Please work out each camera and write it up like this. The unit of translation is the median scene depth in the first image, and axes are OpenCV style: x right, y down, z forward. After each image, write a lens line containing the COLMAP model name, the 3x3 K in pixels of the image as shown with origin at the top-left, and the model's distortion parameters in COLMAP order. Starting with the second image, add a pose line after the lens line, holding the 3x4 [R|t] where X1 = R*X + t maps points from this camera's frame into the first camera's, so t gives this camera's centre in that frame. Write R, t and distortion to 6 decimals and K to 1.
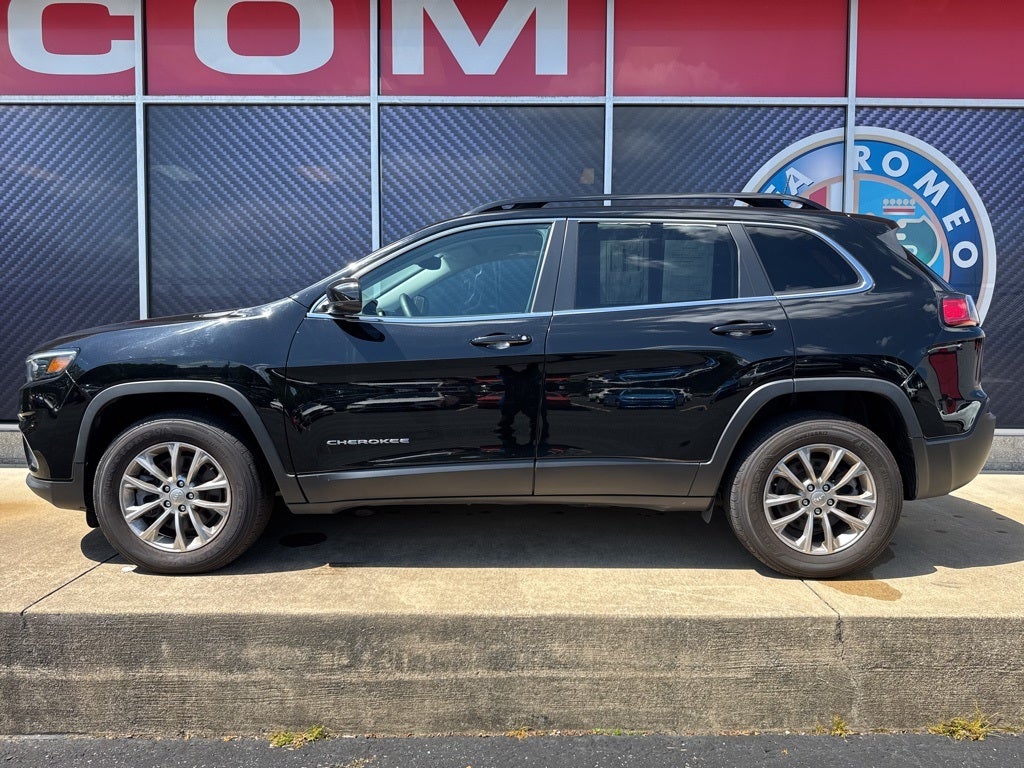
lens RADIAL K [[711.8, 0, 520.7], [0, 711.8, 379.8], [0, 0, 1]] dist [0.012435, -0.020180]
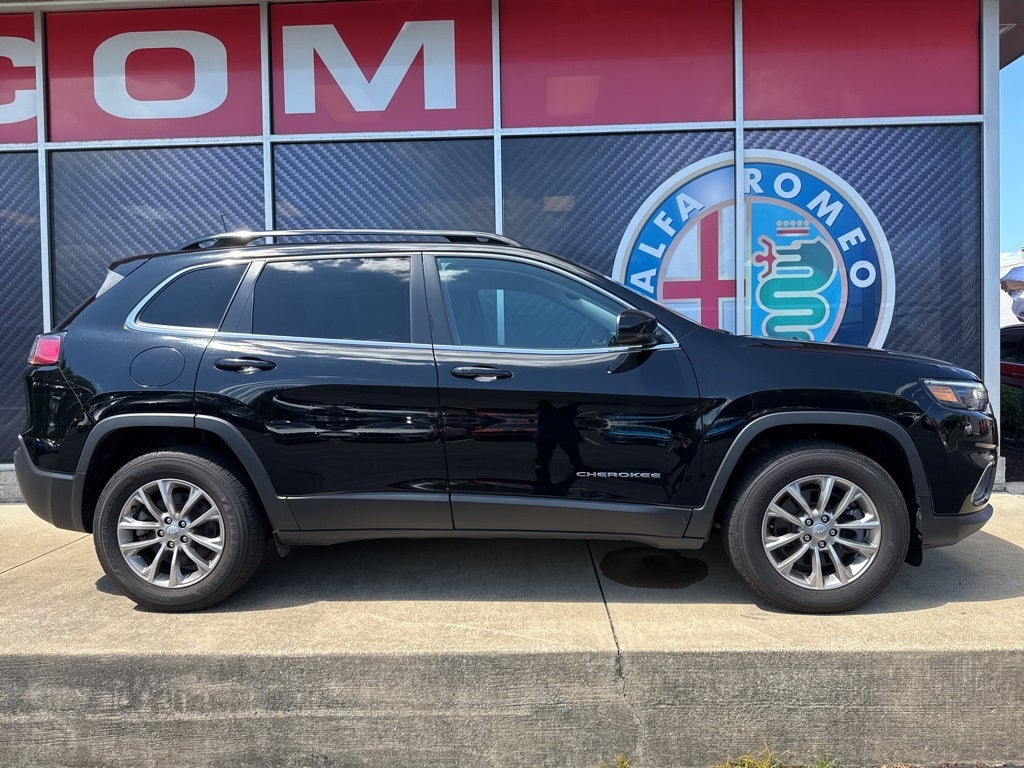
lens RADIAL K [[711.8, 0, 520.7], [0, 711.8, 388.0], [0, 0, 1]] dist [0.012435, -0.020180]
pose [[0.999249, -0.022716, -0.031385, 0.180005], [0.021858, 0.999385, -0.027421, -0.002251], [0.031989, 0.026714, 0.999131, 0.005476]]
